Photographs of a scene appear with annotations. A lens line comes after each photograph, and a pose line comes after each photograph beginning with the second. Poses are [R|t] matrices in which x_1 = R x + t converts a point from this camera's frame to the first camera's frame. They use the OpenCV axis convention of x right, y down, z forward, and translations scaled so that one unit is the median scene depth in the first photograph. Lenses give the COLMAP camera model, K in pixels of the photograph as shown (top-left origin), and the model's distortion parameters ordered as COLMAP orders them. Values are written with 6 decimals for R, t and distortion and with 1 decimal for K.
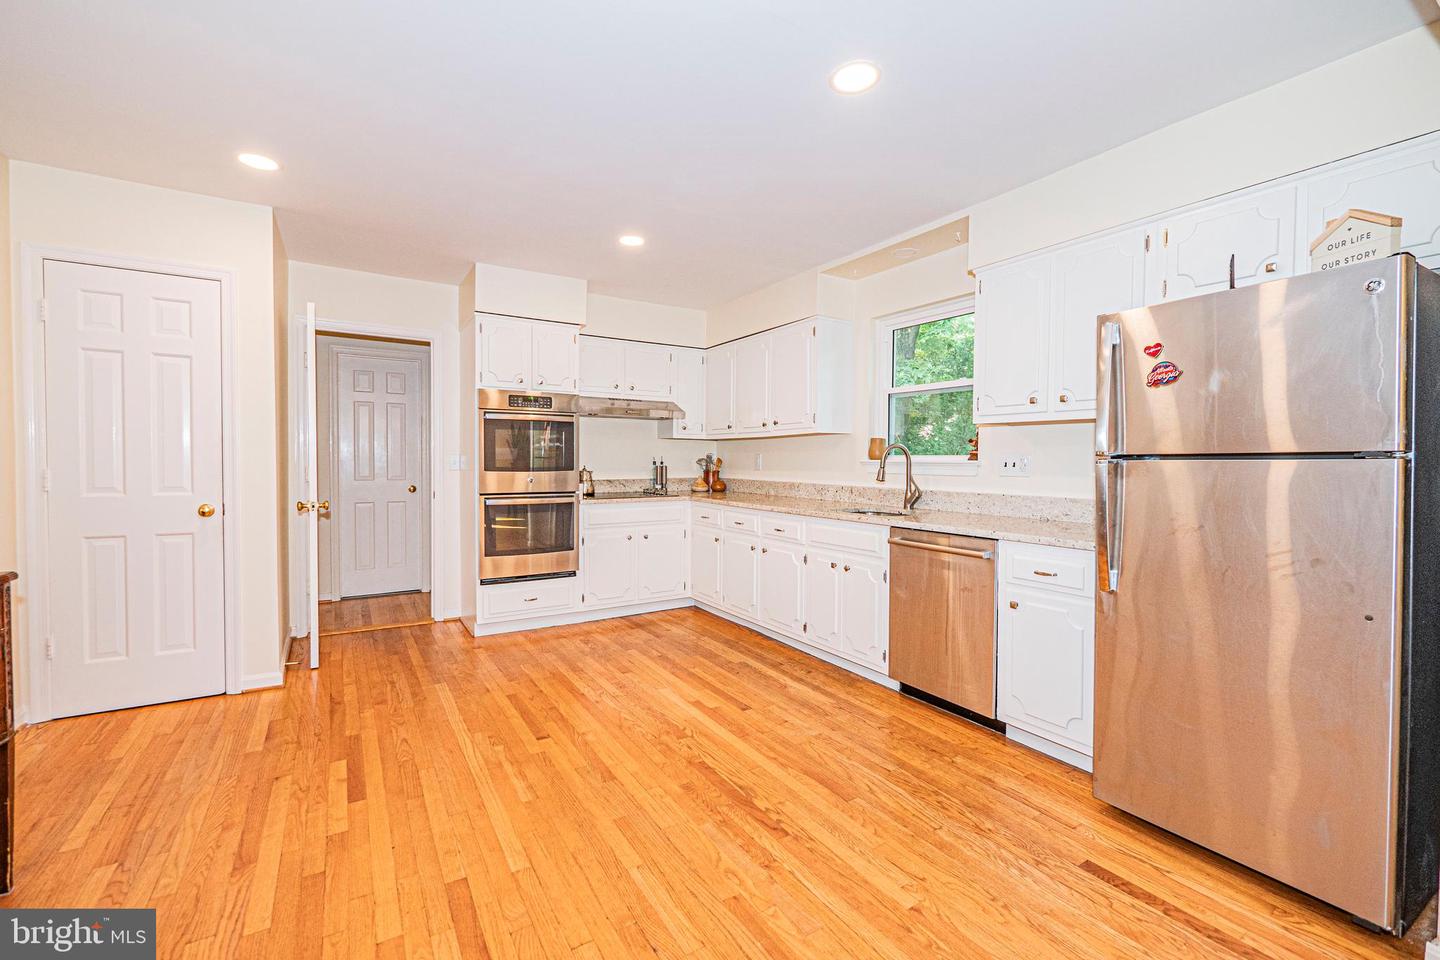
lens RADIAL K [[608.0, 0, 719.2], [0, 608.0, 476.0], [0, 0, 1]] dist [-0.005740, 0.000432]
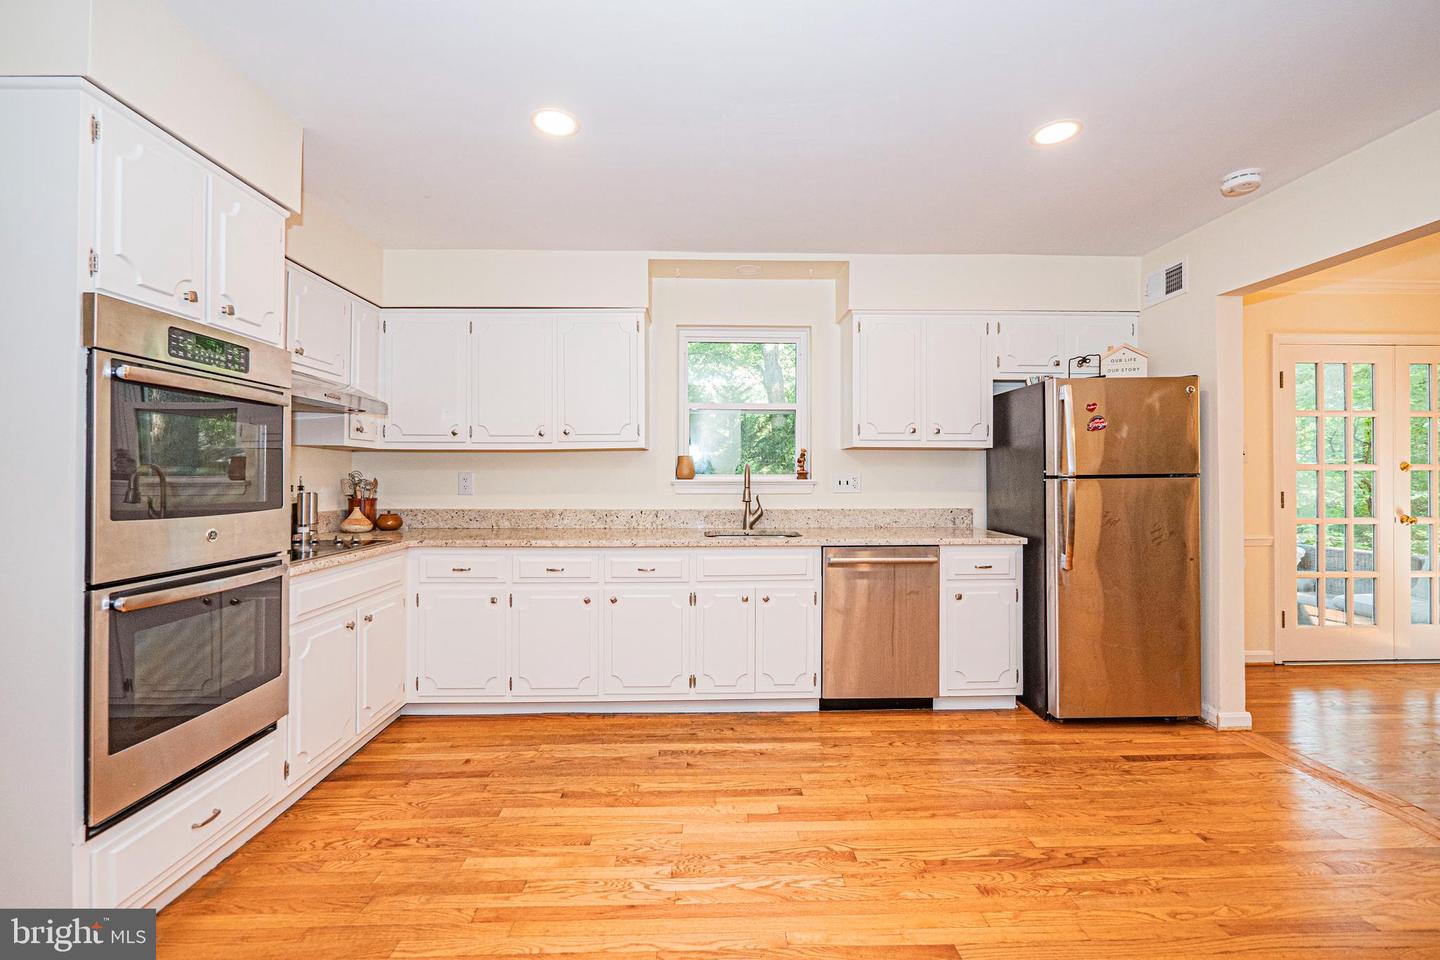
lens RADIAL K [[608.0, 0, 719.2], [0, 608.0, 476.0], [0, 0, 1]] dist [-0.005740, 0.000432]
pose [[0.502605, -0.004967, 0.864502, -0.507726], [0.027826, 0.999558, -0.010435, -0.020568], [-0.864068, 0.029301, 0.502522, 0.490129]]
